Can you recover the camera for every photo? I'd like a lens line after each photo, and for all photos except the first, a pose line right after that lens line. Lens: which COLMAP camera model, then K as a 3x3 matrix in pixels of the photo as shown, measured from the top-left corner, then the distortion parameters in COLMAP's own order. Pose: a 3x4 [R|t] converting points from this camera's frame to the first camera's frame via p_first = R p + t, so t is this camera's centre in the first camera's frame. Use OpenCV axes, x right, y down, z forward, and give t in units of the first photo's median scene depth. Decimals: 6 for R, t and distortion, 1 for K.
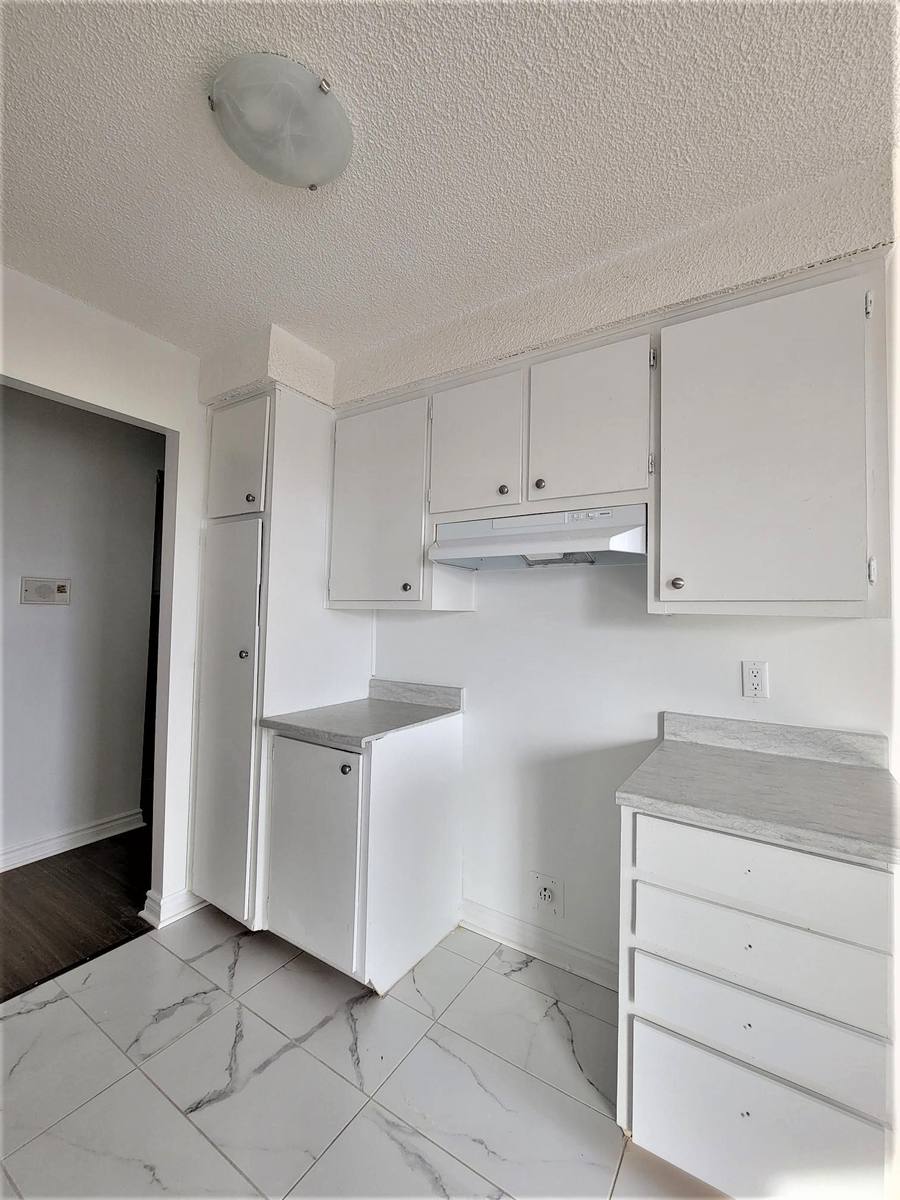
lens RADIAL K [[494.9, 0, 451.0], [0, 494.9, 597.0], [0, 0, 1]] dist [-0.002327, -0.000222]
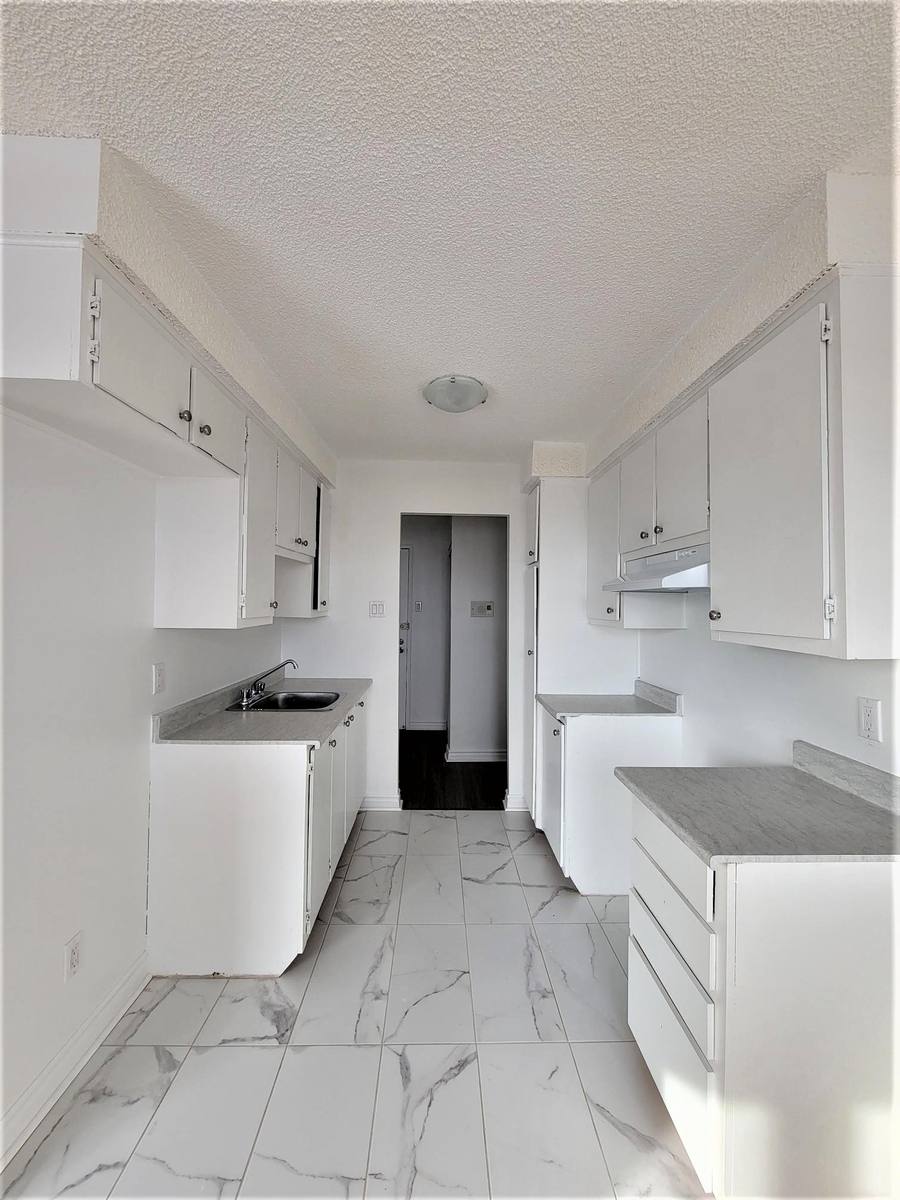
lens RADIAL K [[500.0, 0, 449.3], [0, 500.0, 592.5], [0, 0, 1]] dist [0.000847, 0.000085]
pose [[0.553073, -0.033228, -0.832470, 0.895728], [0.035151, 0.999245, -0.016531, -0.068278], [0.832391, -0.020119, 0.553823, -0.118862]]
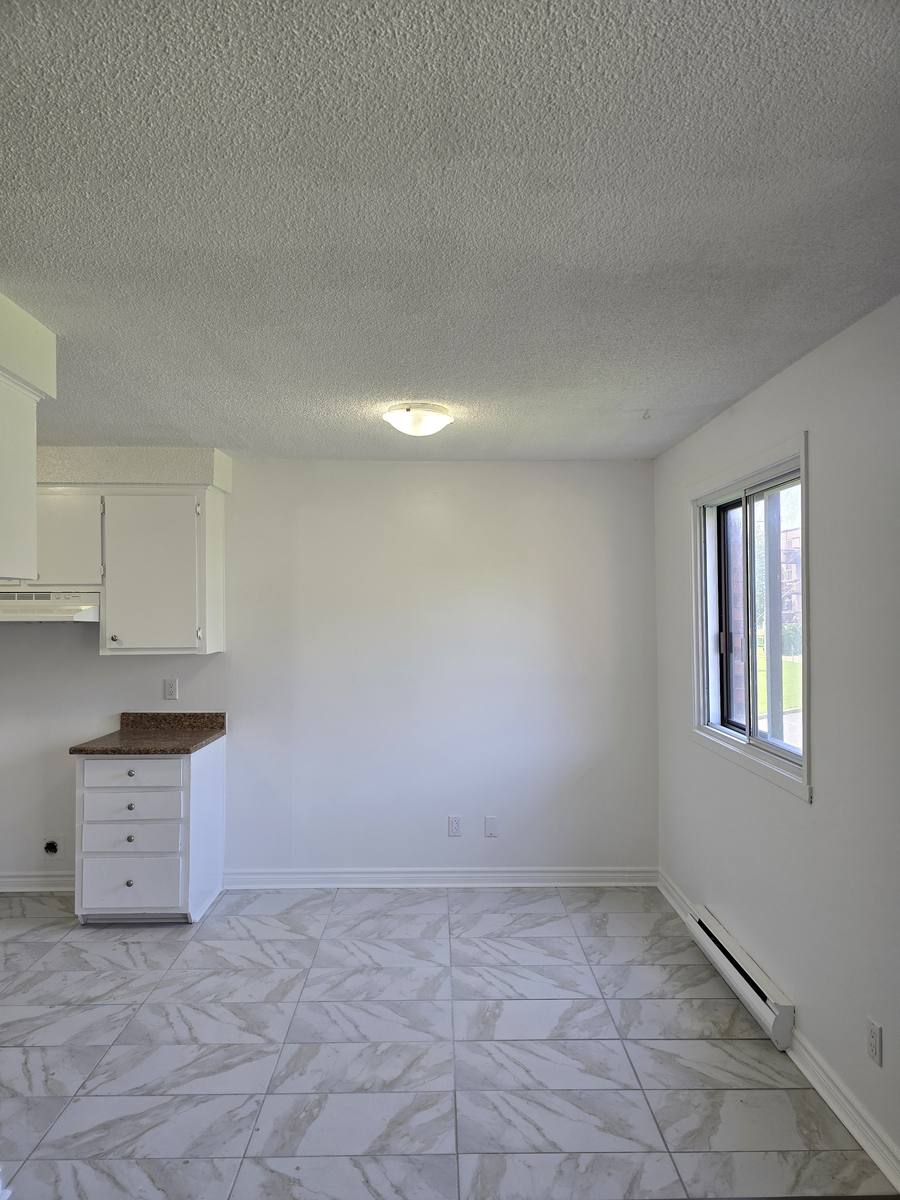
lens RADIAL K [[807.2, 0, 453.2], [0, 807.2, 602.2], [0, 0, 1]] dist [0.074717, -0.061803]
pose [[0.835888, -0.016452, 0.548653, -0.127788], [0.001167, 0.999602, 0.028197, -0.205470], [-0.548898, -0.022930, 0.835575, -1.849197]]
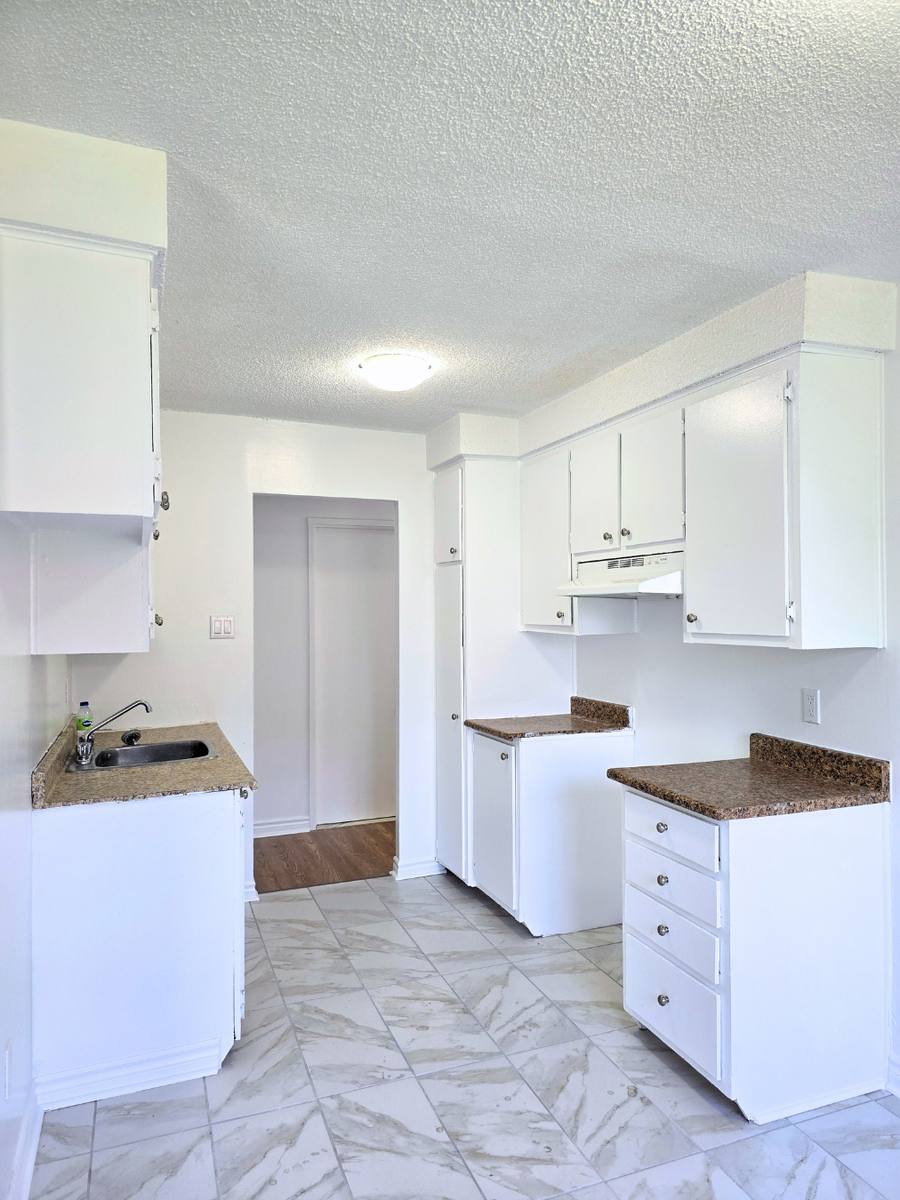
lens RADIAL K [[807.2, 0, 453.2], [0, 807.2, 602.2], [0, 0, 1]] dist [0.074717, -0.061803]
pose [[0.804089, -0.030648, -0.593718, 0.974540], [0.042656, 0.999071, 0.006197, -0.088752], [0.592976, -0.030308, 0.804649, -0.814712]]
